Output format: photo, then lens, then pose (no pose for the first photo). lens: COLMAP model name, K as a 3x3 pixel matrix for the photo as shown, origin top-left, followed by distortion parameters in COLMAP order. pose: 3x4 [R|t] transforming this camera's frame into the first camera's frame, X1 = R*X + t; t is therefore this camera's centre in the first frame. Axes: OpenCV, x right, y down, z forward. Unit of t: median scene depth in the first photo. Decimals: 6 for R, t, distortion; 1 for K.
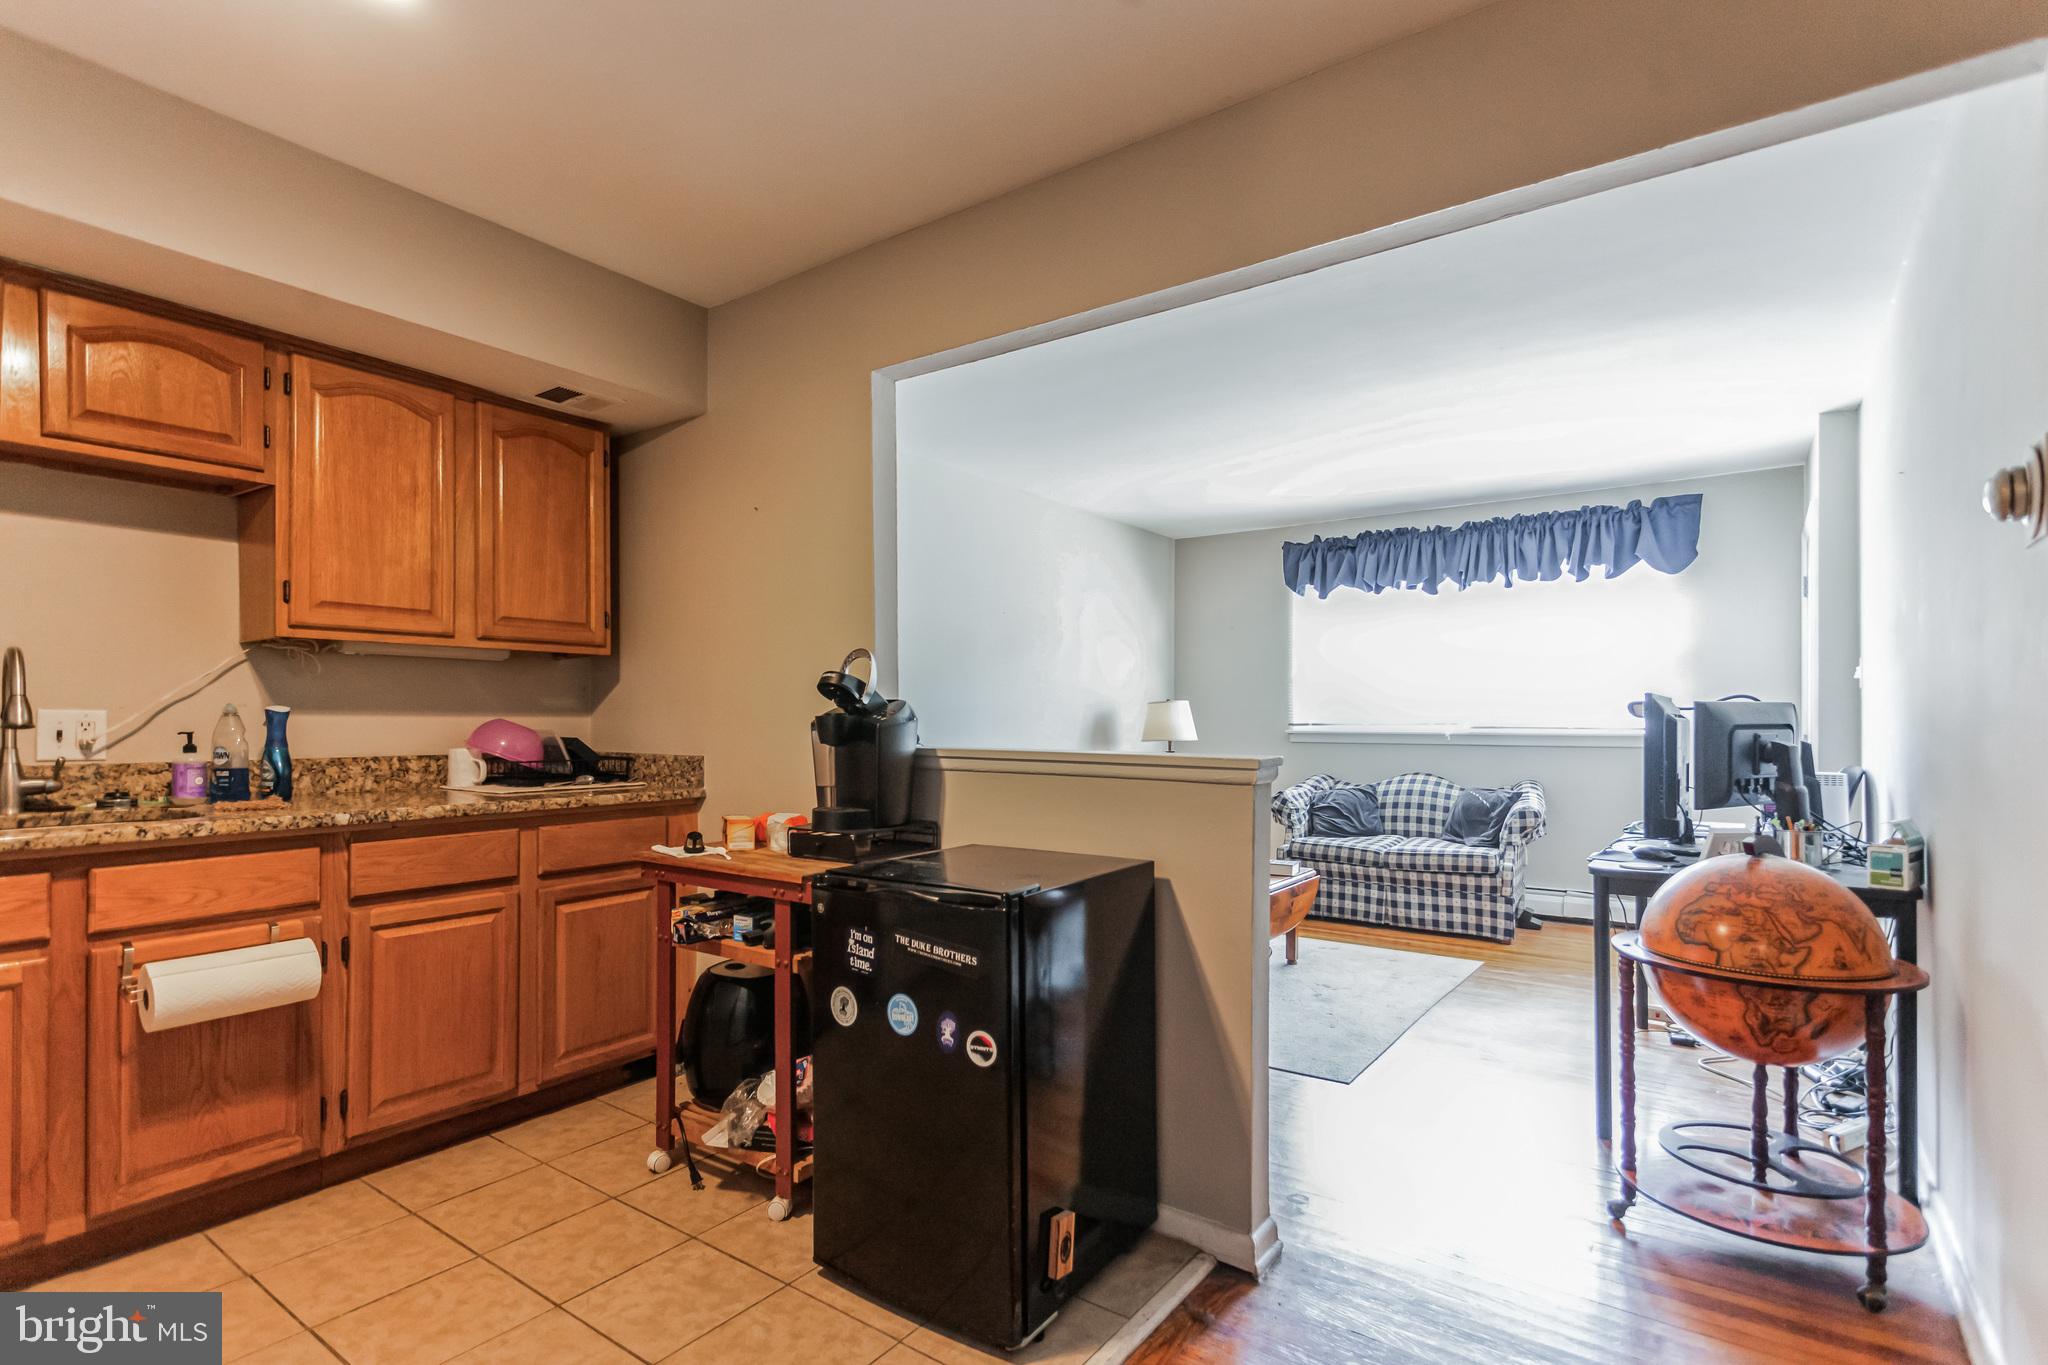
lens RADIAL K [[998.3, 0, 1016.4], [0, 998.3, 715.8], [0, 0, 1]] dist [0.007335, 0.000897]
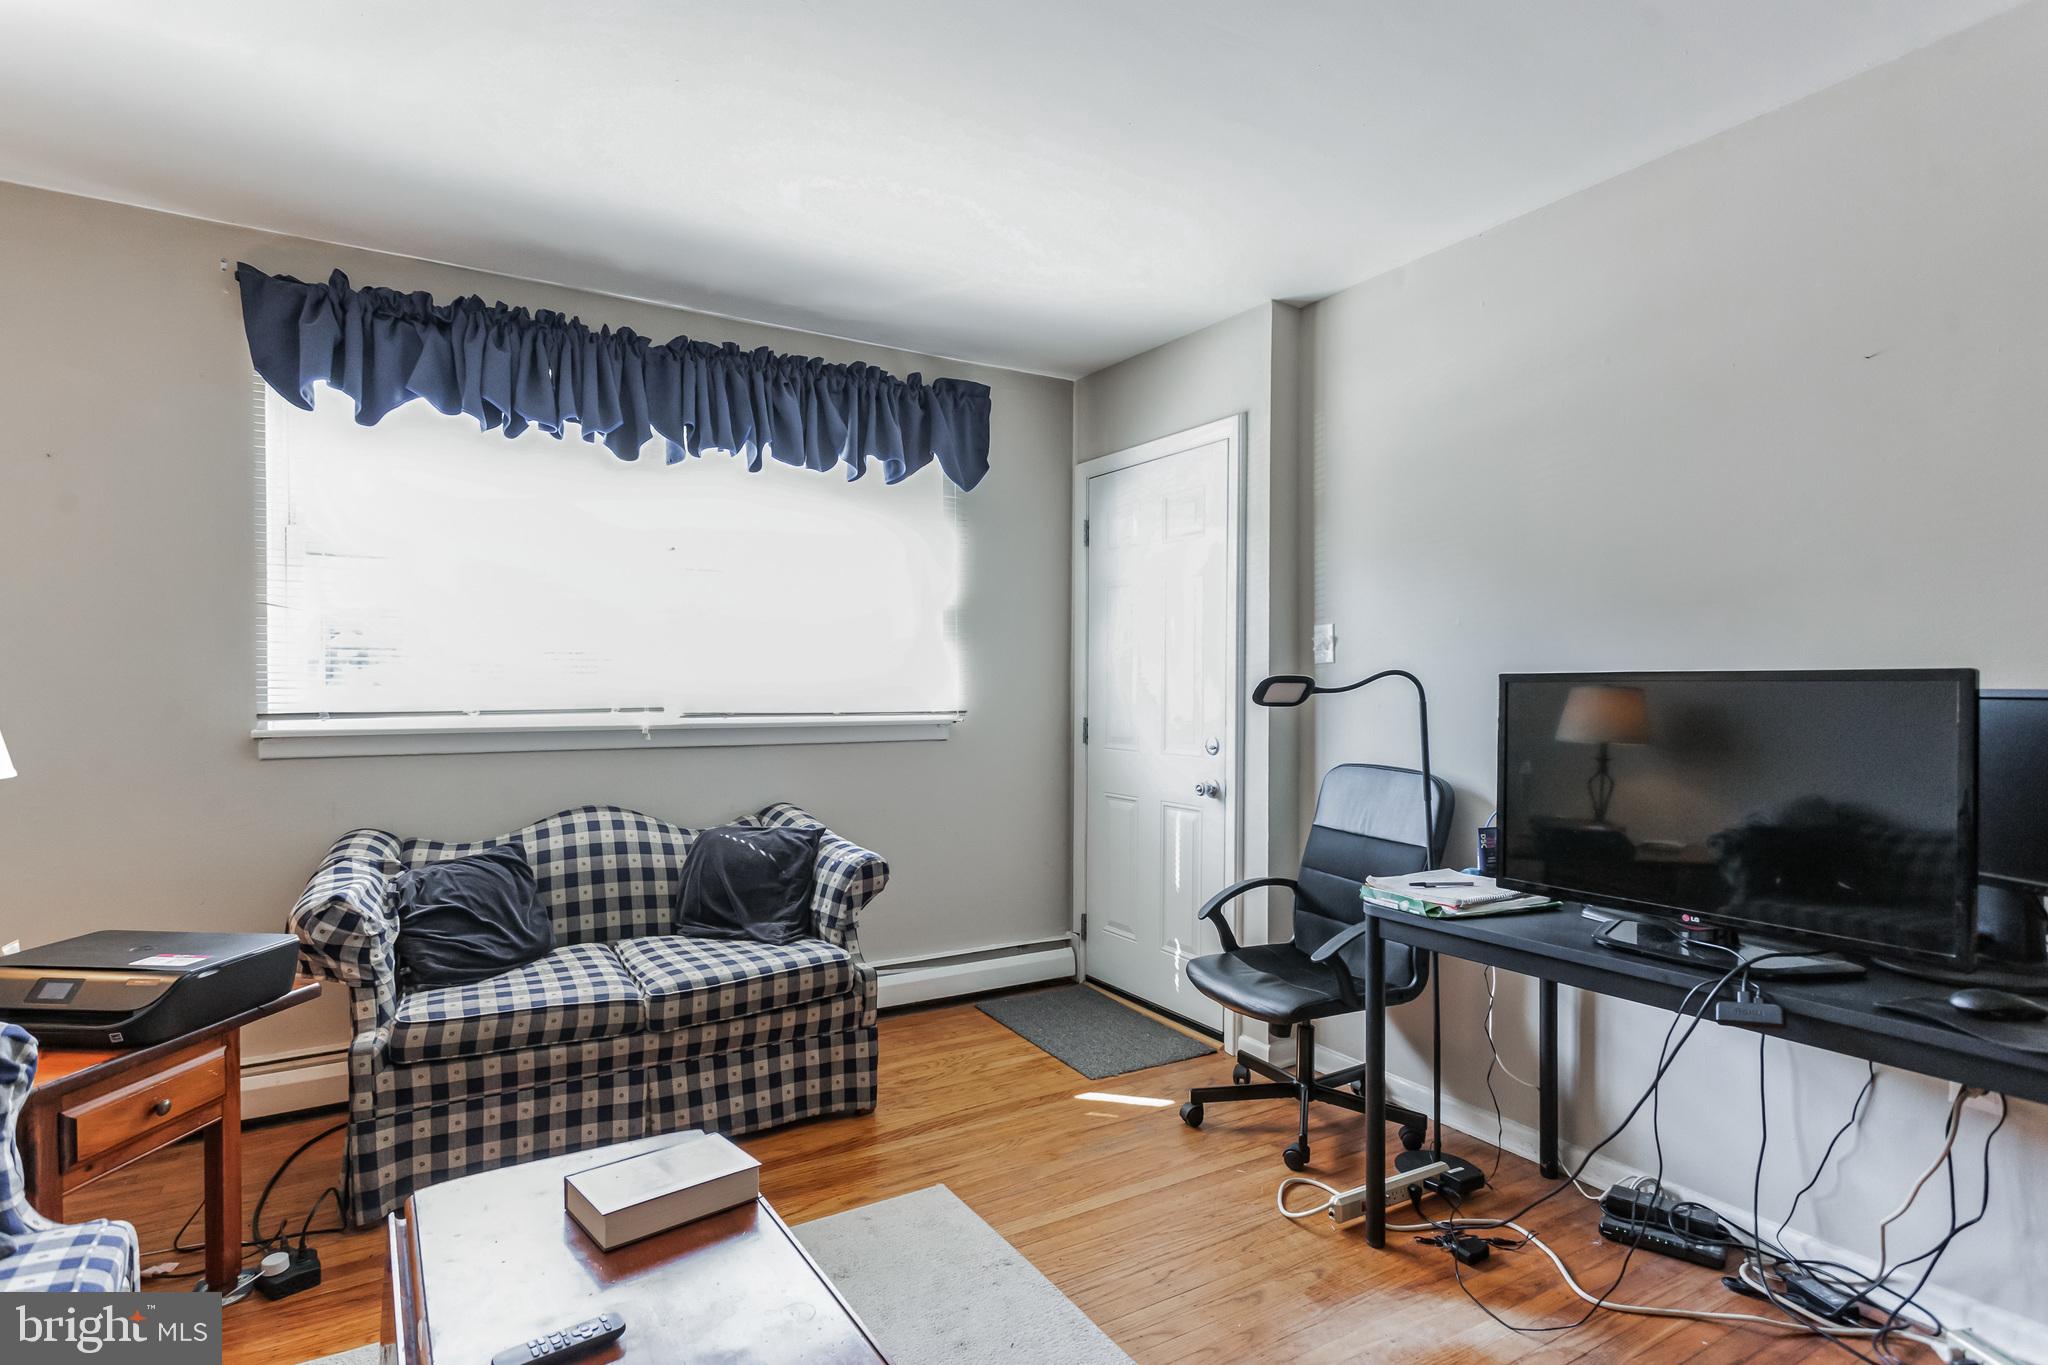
lens RADIAL K [[1047.7, 0, 1017.4], [0, 1047.7, 693.7], [0, 0, 1]] dist [0.010454, 0.000815]
pose [[0.379324, -0.007741, 0.925232, -0.009736], [-0.005616, 0.999927, 0.010669, -0.008313], [-0.925247, -0.009243, 0.379253, 0.685331]]
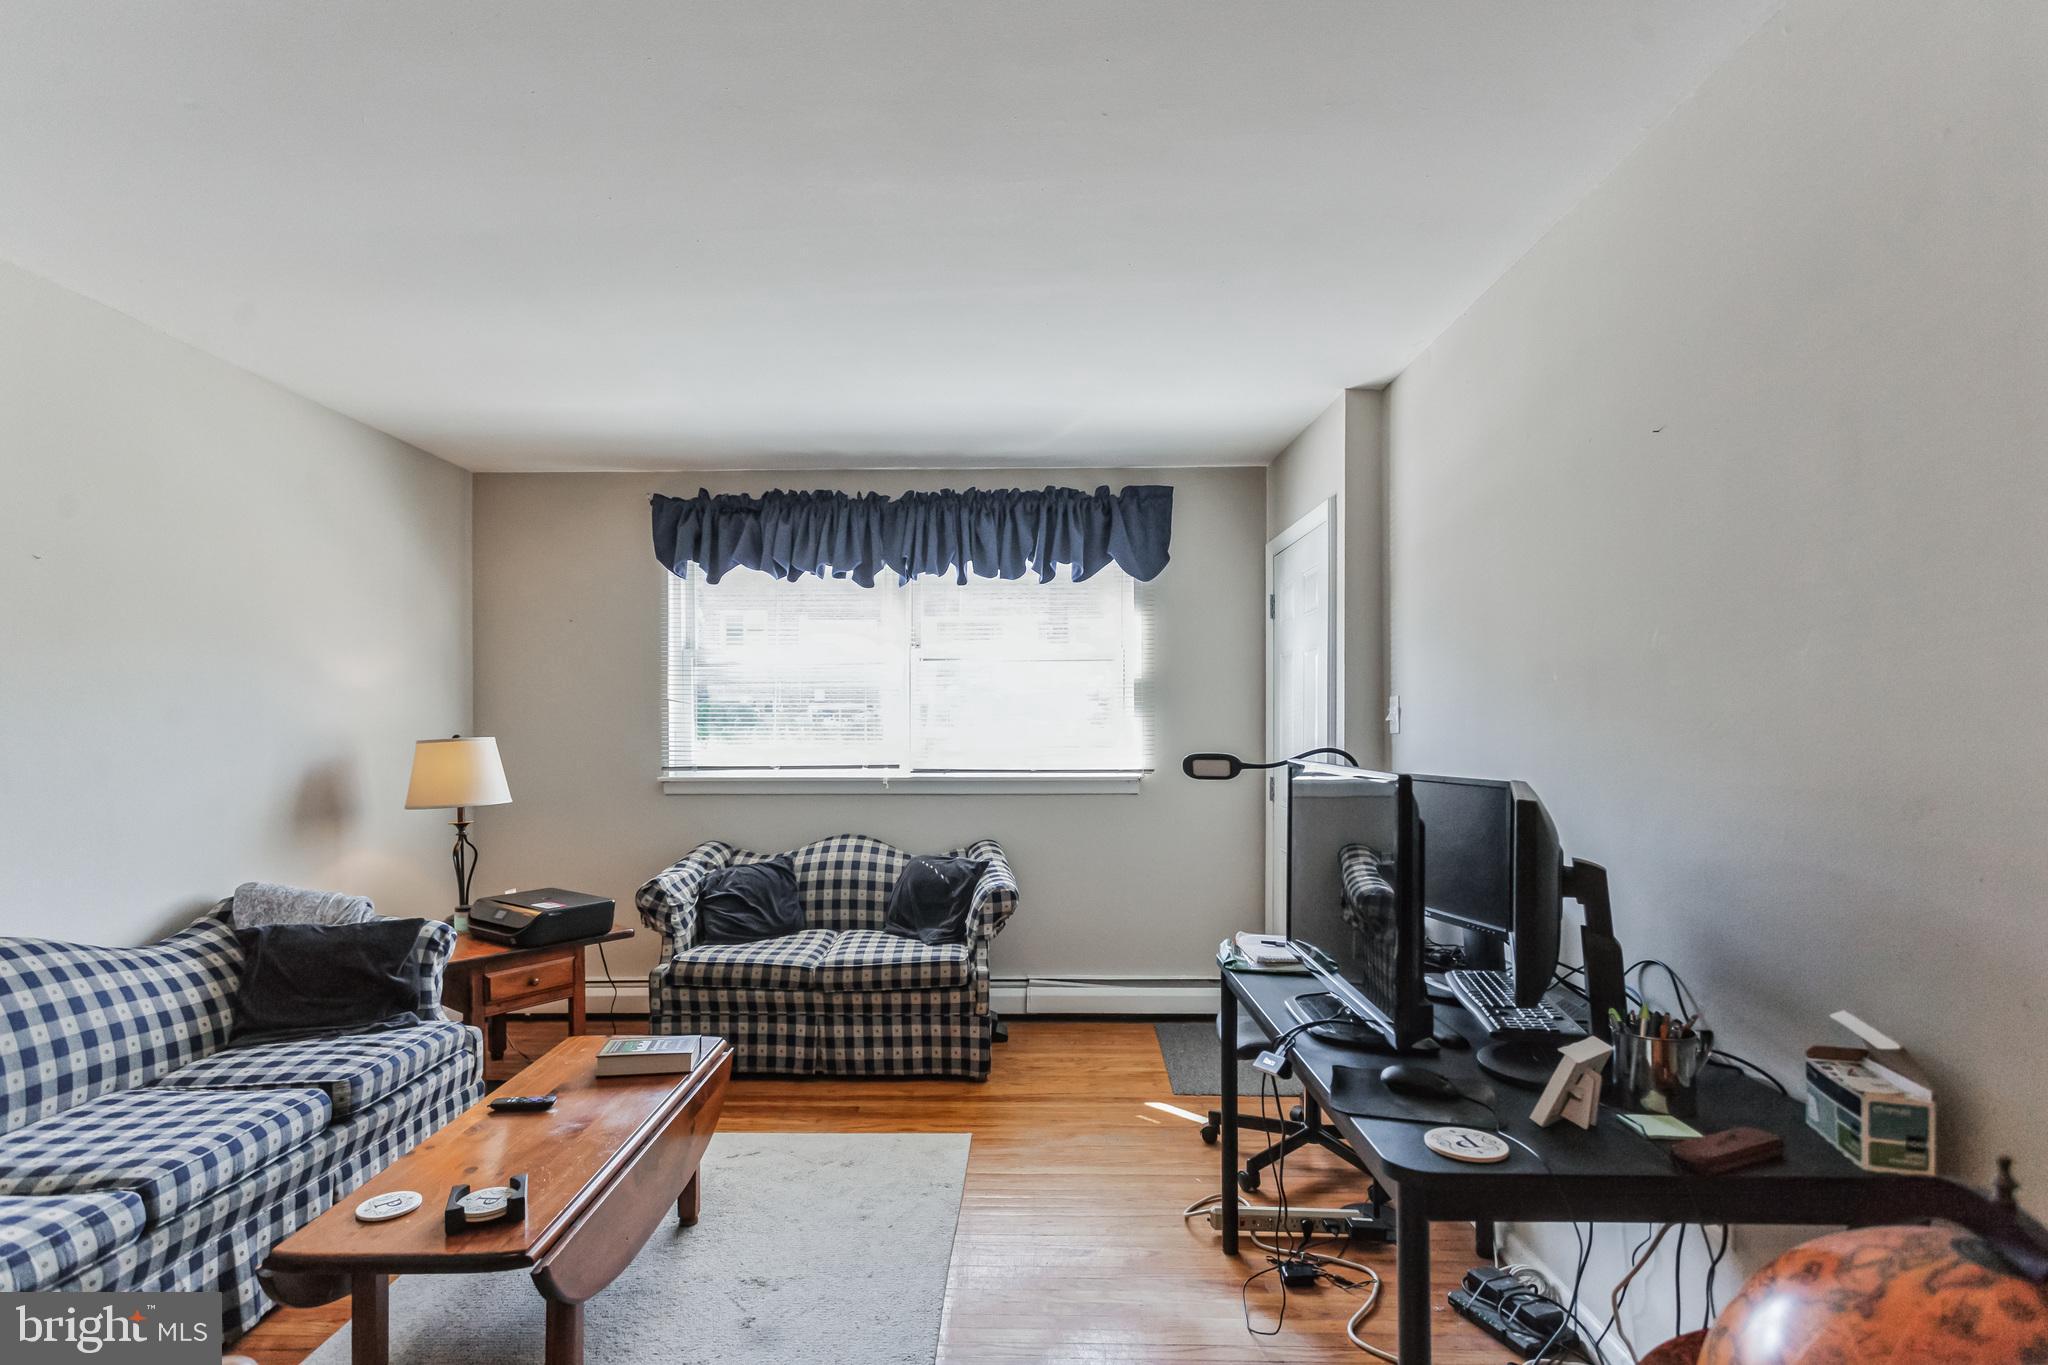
lens RADIAL K [[1033.2, 0, 1011.7], [0, 1033.2, 730.5], [0, 0, 1]] dist [0.002425, 0.000579]
pose [[0.815462, -0.007658, 0.578760, 0.079155], [0.001113, 0.999931, 0.011662, -0.030303], [-0.578809, -0.008865, 0.815415, 0.374725]]
